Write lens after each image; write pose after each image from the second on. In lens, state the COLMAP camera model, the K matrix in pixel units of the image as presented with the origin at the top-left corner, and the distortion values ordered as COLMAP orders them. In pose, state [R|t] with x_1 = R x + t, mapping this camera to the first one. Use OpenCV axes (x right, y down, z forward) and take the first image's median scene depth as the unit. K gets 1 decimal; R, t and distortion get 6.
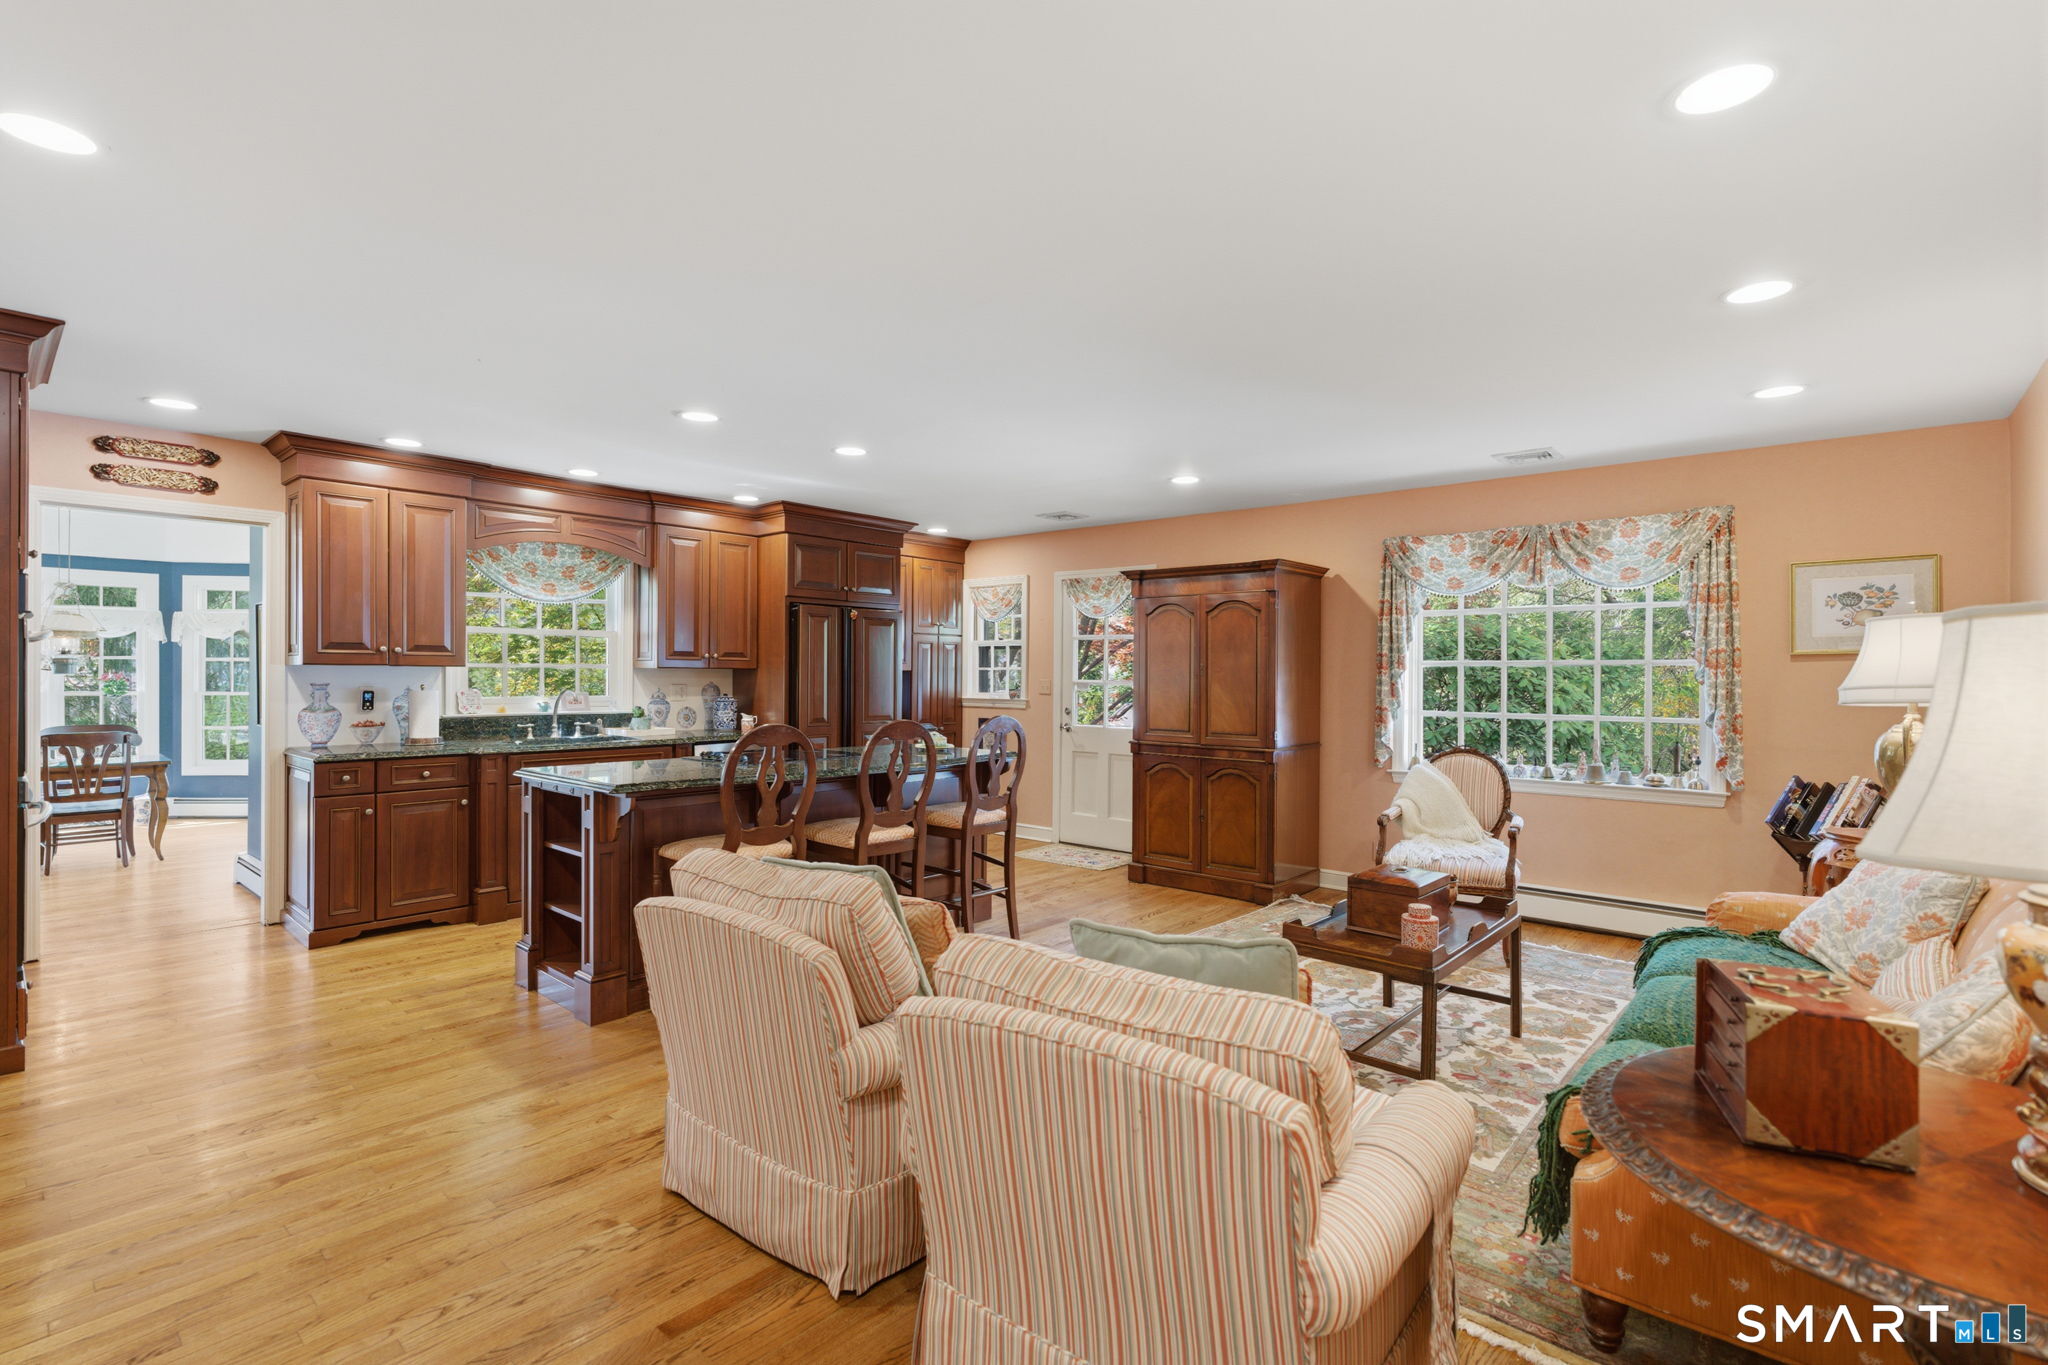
lens RADIAL K [[940.0, 0, 1025.0], [0, 940.0, 675.8], [0, 0, 1]] dist [-0.002206, -0.000036]
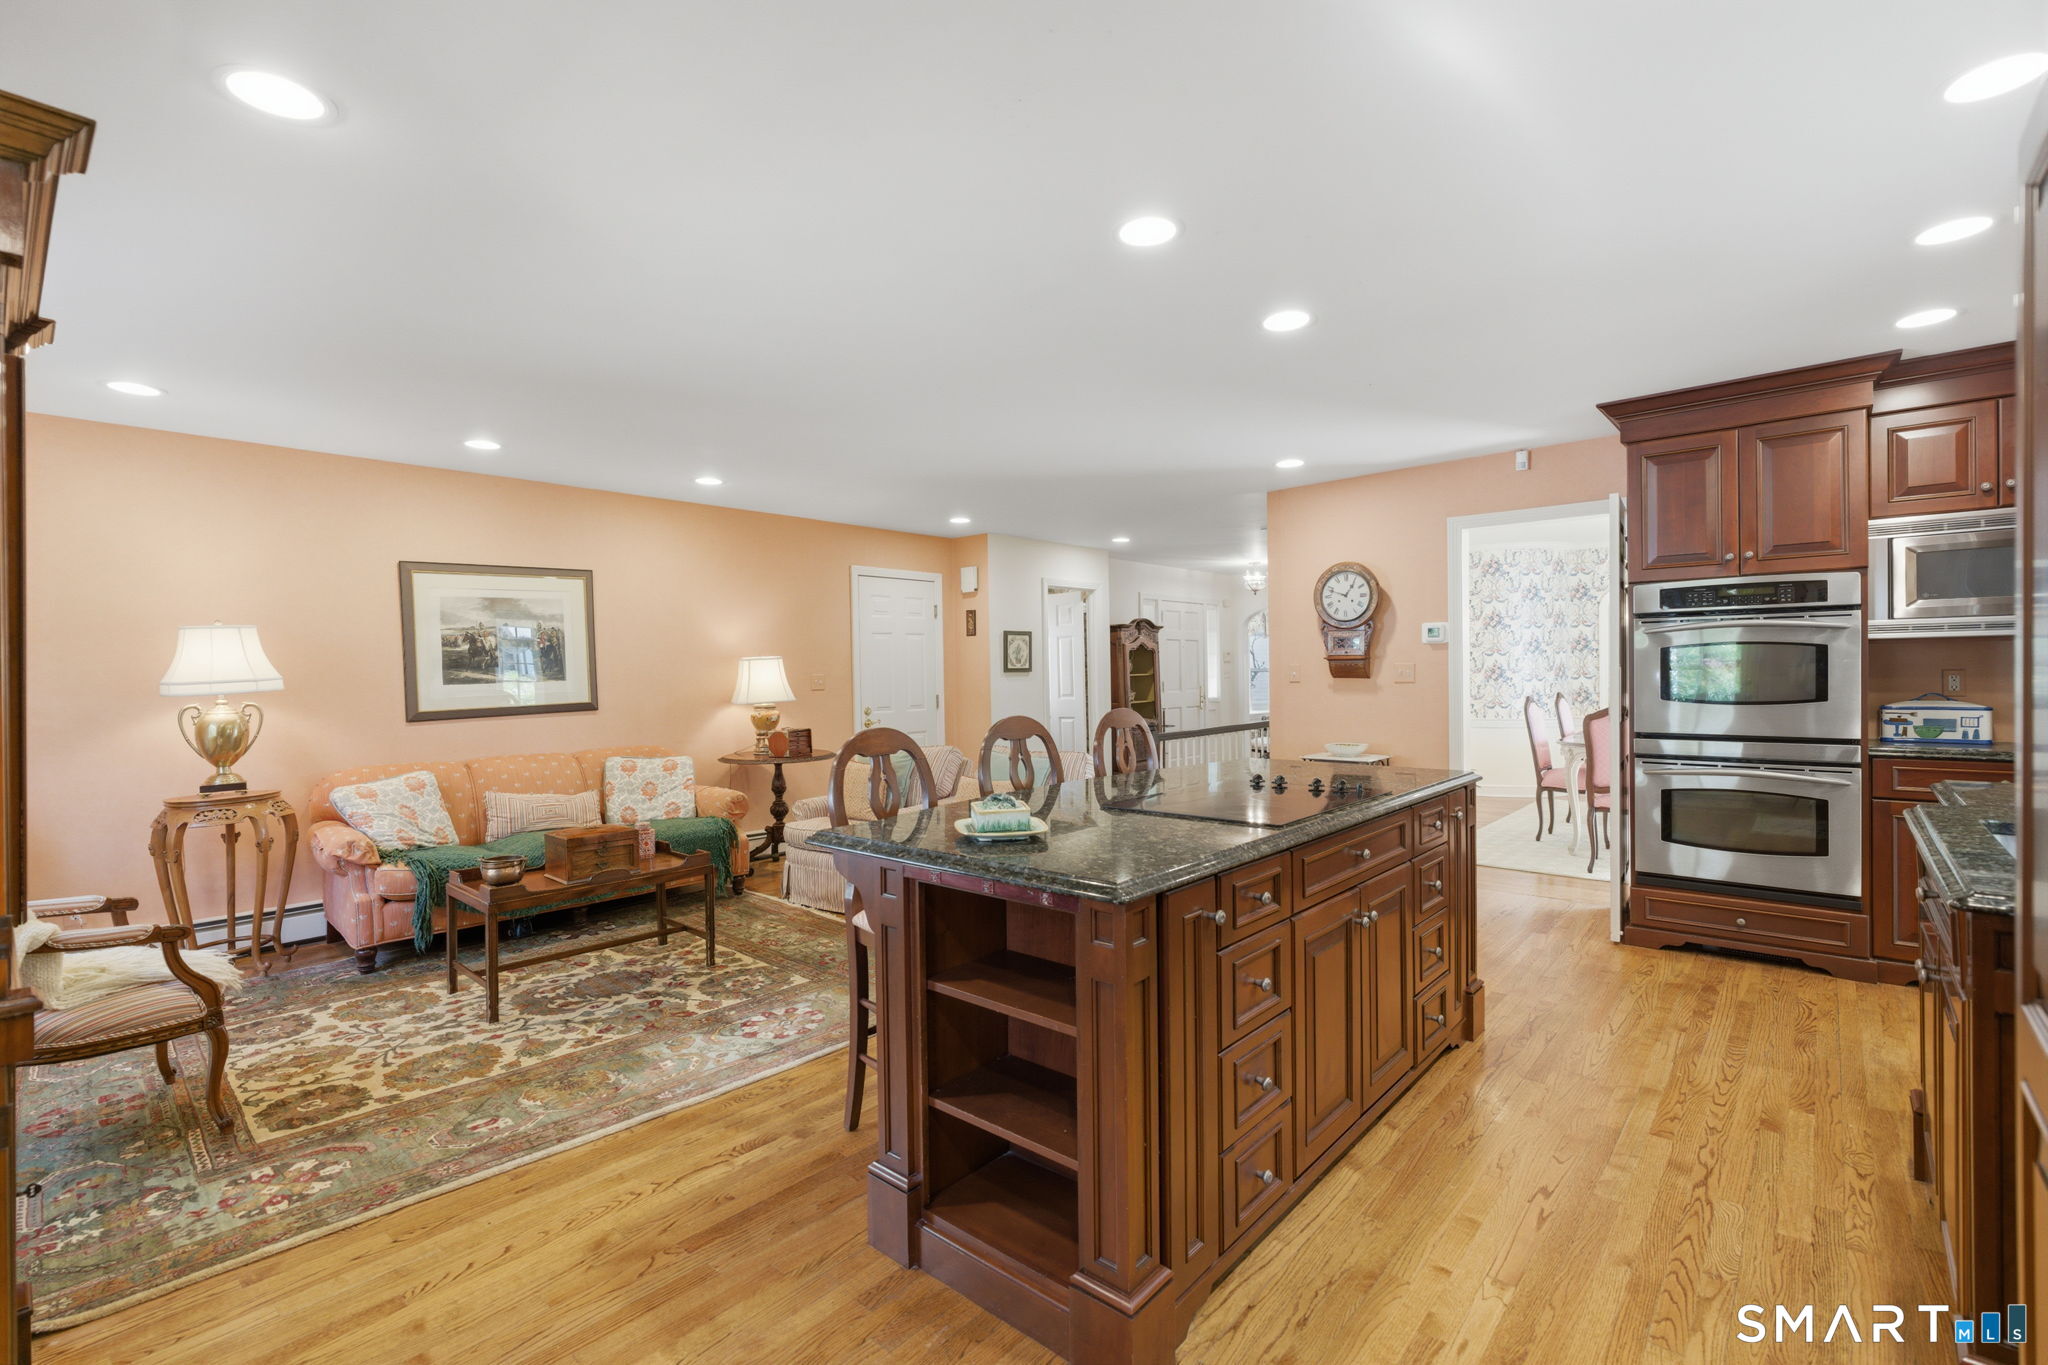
lens RADIAL K [[917.5, 0, 1023.3], [0, 917.5, 679.1], [0, 0, 1]] dist [-0.003106, 0.000565]
pose [[-0.999949, 0.006836, 0.007438, -0.112739], [0.006923, 0.999907, 0.011725, 0.003101], [-0.007357, 0.011776, -0.999904, 1.437341]]
